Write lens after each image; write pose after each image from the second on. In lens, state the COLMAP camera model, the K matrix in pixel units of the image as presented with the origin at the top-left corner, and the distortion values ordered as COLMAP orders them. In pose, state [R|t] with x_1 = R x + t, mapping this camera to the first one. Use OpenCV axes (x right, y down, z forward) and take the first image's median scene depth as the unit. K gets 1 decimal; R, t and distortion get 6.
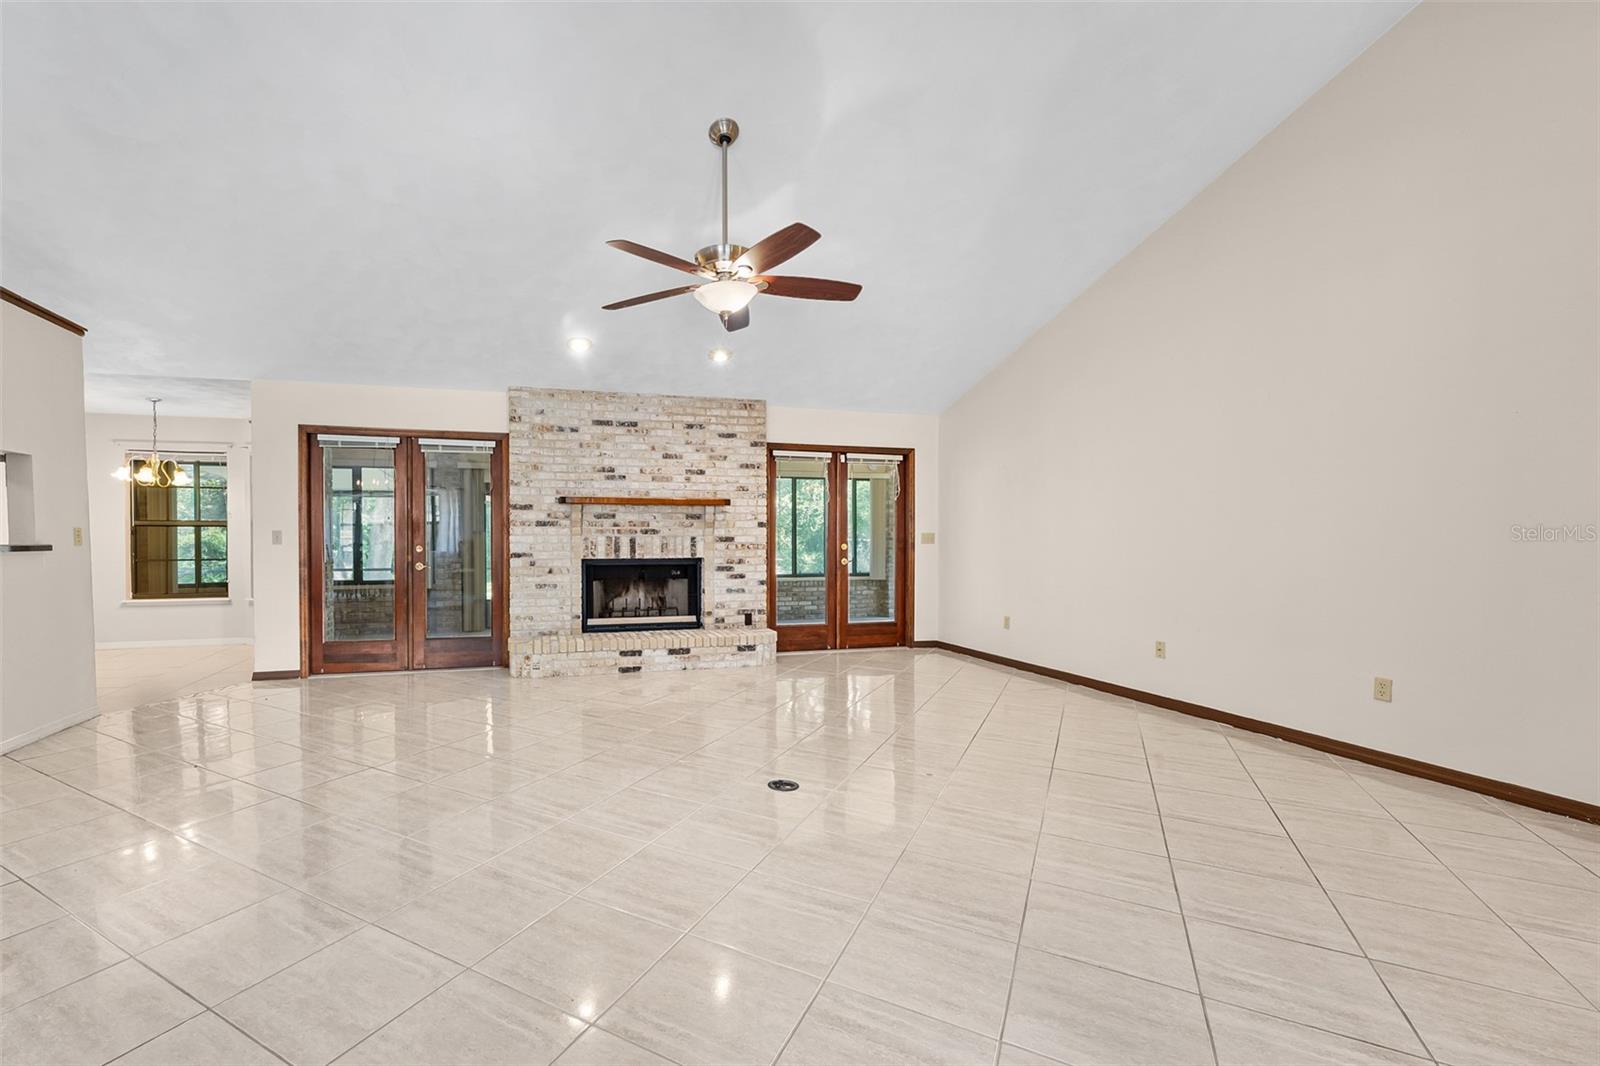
lens RADIAL K [[657.0, 0, 715.5], [0, 657.0, 545.8], [0, 0, 1]] dist [0.000971, 0.000071]
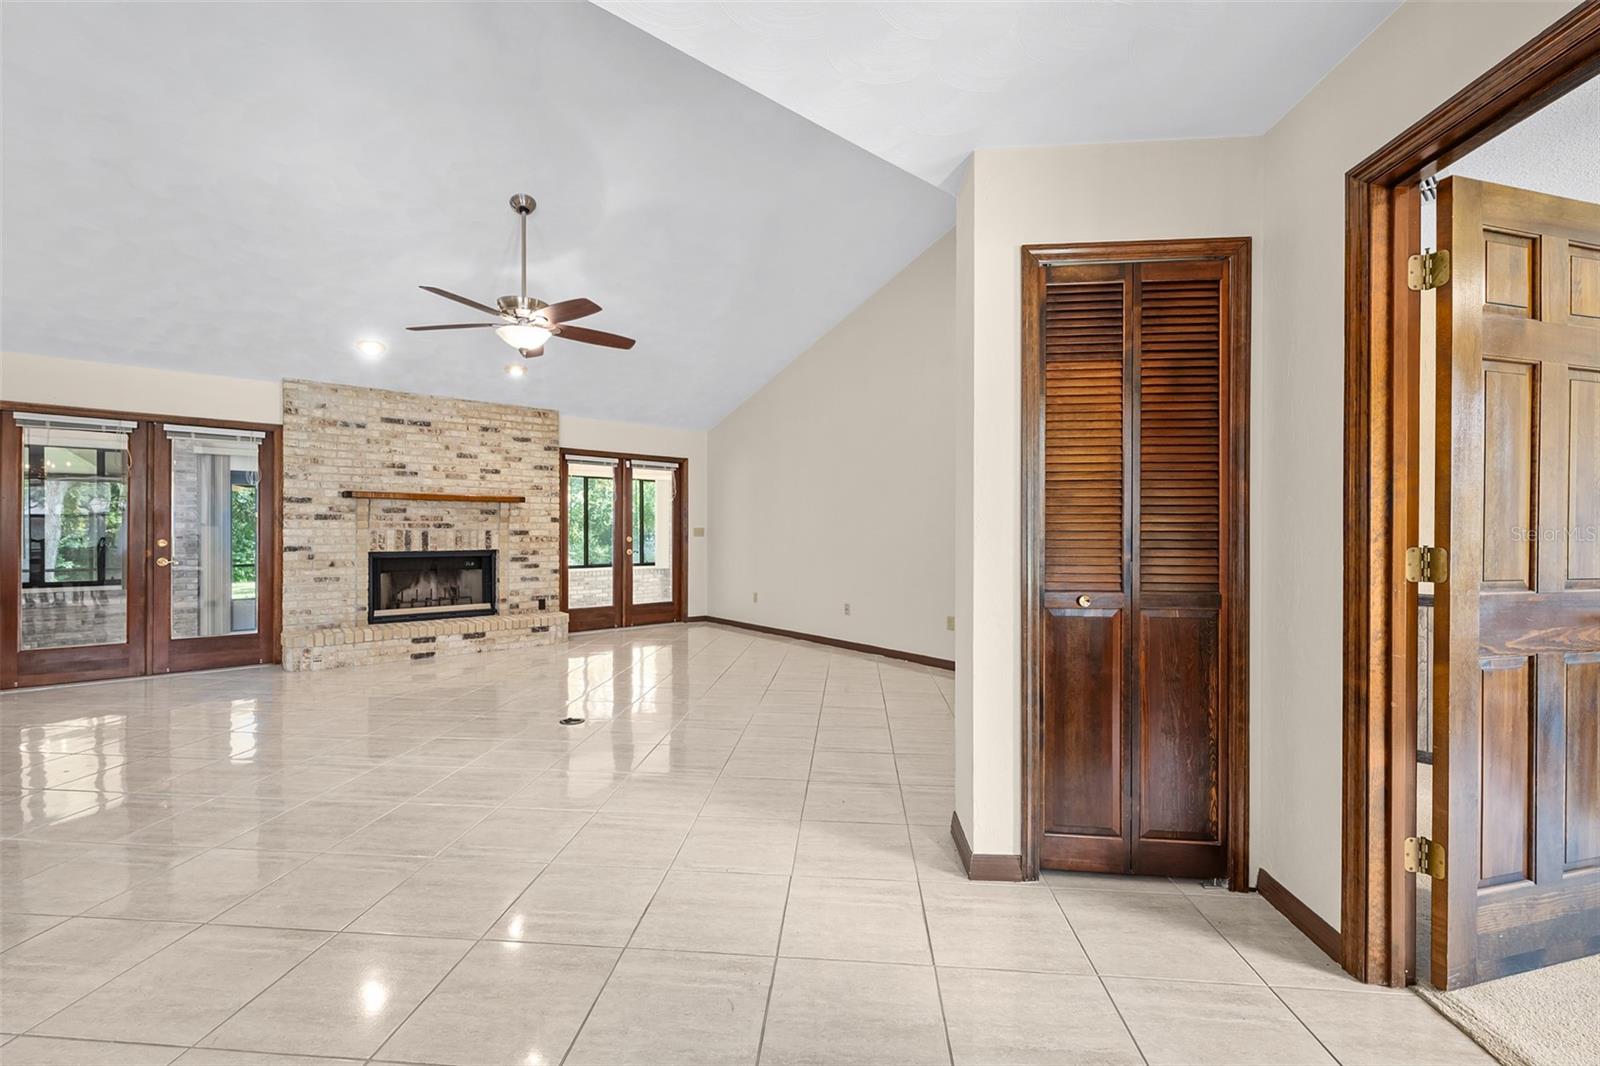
lens RADIAL K [[636.8, 0, 784.6], [0, 636.8, 530.9], [0, 0, 1]] dist [-0.000447, 0.000139]
pose [[0.914193, 0.002170, 0.405273, -0.012482], [0.003306, 0.999912, -0.012813, 0.002126], [-0.405265, 0.013053, 0.914106, -0.168405]]
